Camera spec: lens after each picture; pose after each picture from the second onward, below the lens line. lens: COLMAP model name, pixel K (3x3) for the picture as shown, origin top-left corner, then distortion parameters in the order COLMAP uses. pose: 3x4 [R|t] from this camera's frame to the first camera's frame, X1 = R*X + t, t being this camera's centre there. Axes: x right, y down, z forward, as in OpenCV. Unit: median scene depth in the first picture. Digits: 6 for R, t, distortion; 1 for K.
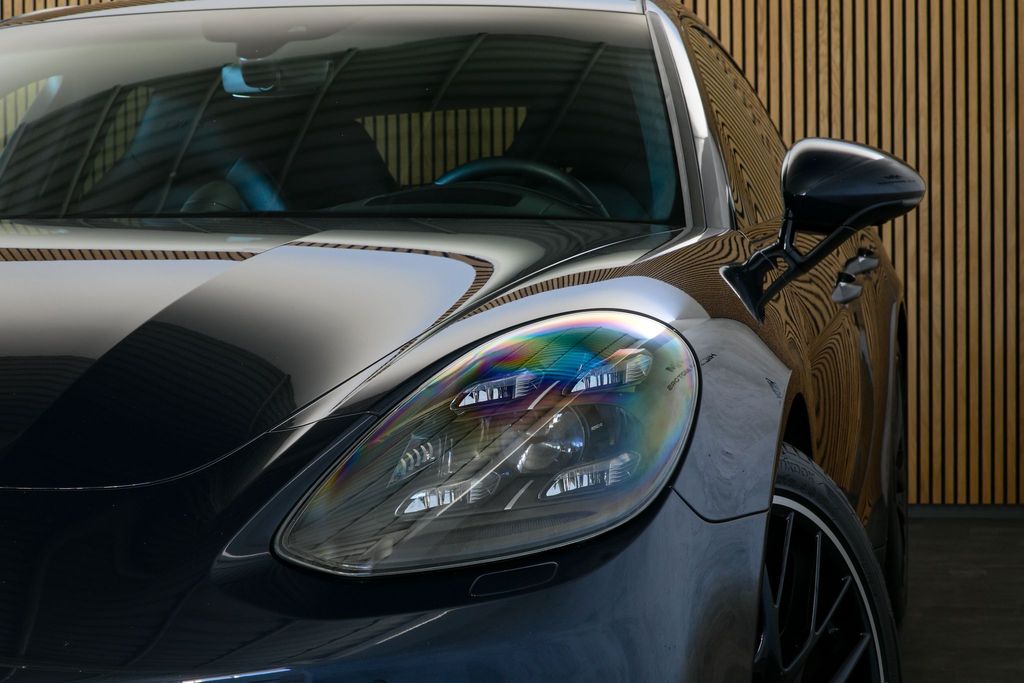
lens RADIAL K [[2441.5, 0, 512.0], [0, 2441.5, 341.5], [0, 0, 1]] dist [0.057751, 0.076042]
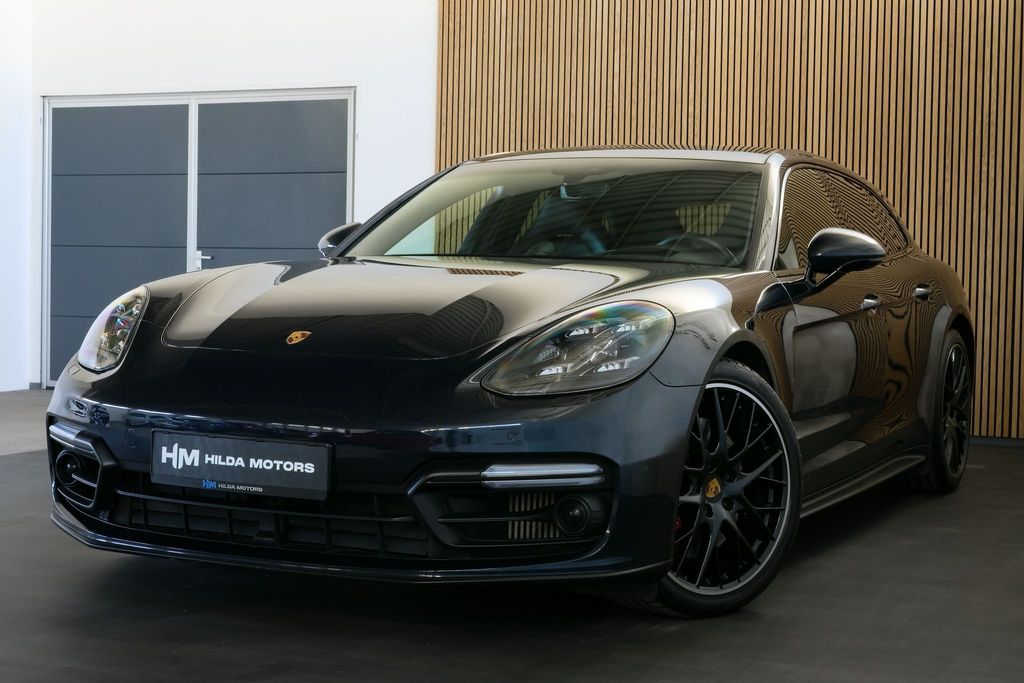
lens RADIAL K [[1680.3, 0, 512.0], [0, 1680.3, 341.5], [0, 0, 1]] dist [0.000788, 0.028447]
pose [[0.966245, 0.042659, -0.254068, 0.295410], [-0.042630, 0.999075, 0.005624, 0.021150], [0.254073, 0.005397, 0.967170, -0.562134]]
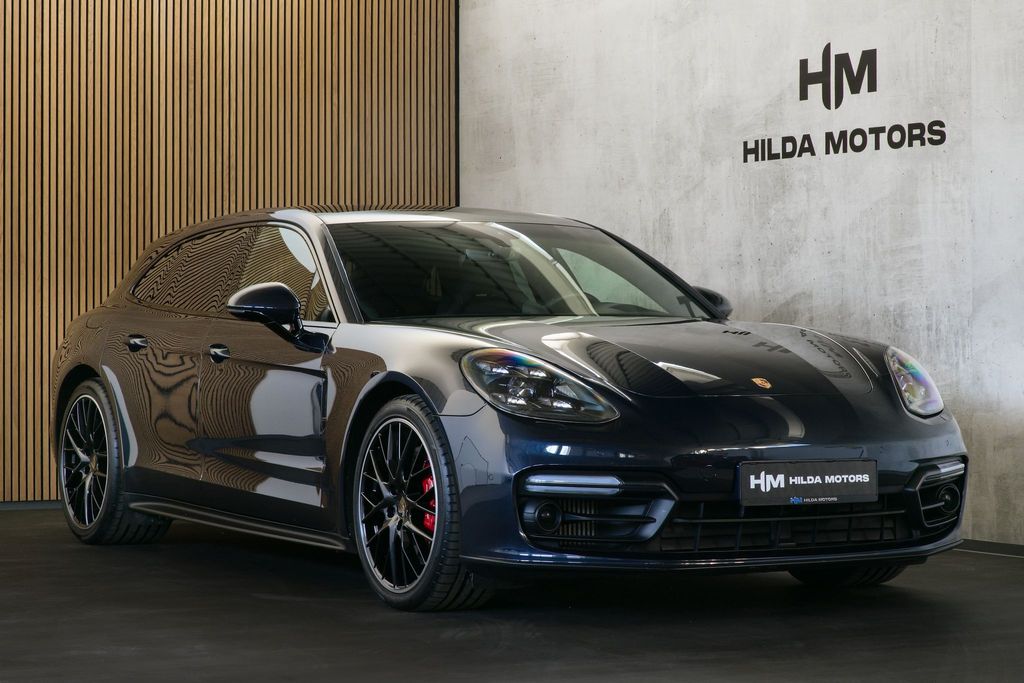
lens RADIAL K [[2645.4, 0, 512.0], [0, 2645.4, 341.5], [0, 0, 1]] dist [-0.024486, -0.100615]
pose [[0.758666, 0.003817, 0.651469, -2.295952], [0.024275, 0.999123, -0.034122, 0.078538], [-0.651028, 0.041701, 0.757908, -1.182081]]
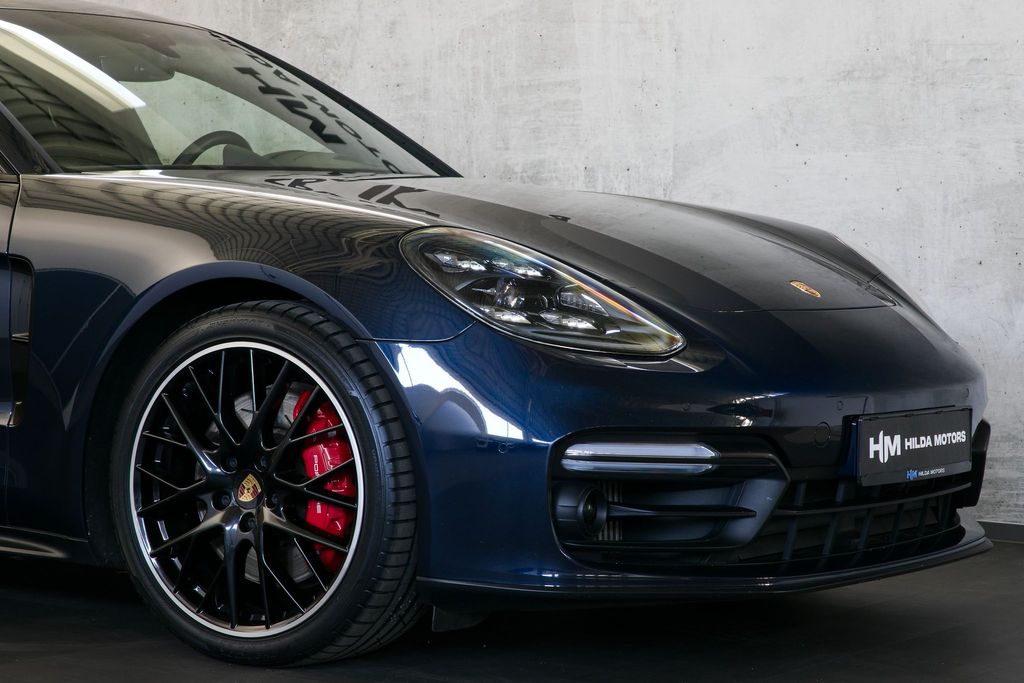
lens RADIAL K [[2955.8, 0, 512.0], [0, 2955.8, 341.5], [0, 0, 1]] dist [-0.180285, -0.779199]
pose [[0.367758, -0.028060, 0.929498, -2.206623], [0.012562, 0.999603, 0.025207, 0.015241], [-0.929837, 0.002407, 0.367965, 0.233621]]
